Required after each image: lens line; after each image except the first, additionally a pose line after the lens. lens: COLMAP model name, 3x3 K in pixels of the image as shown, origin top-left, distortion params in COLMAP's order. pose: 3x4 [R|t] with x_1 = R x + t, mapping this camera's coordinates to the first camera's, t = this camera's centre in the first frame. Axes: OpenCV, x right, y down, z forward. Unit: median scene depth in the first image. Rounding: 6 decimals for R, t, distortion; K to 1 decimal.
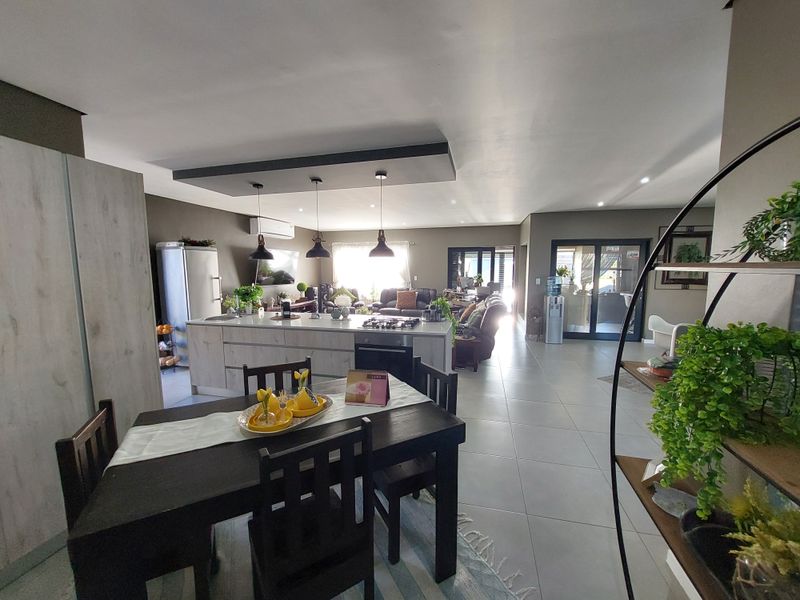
lens RADIAL K [[320.4, 0, 400.0], [0, 320.4, 300.0], [0, 0, 1]] dist [-0.002203, -0.000327]
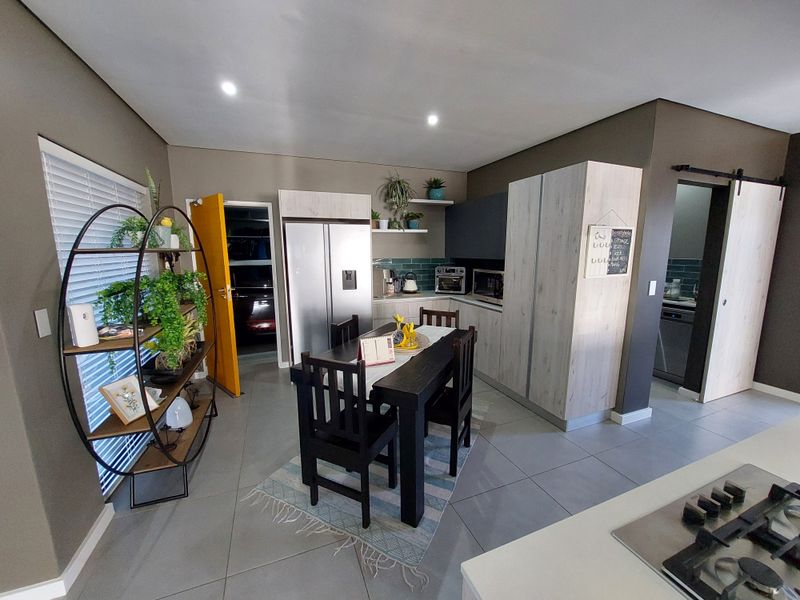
lens RADIAL K [[320.4, 0, 400.0], [0, 320.4, 300.0], [0, 0, 1]] dist [-0.002203, -0.000327]
pose [[-0.810862, 0.098515, -0.576887, 0.478702], [-0.054633, 0.968684, 0.242212, -0.192532], [0.582682, 0.227918, -0.780086, 1.873122]]
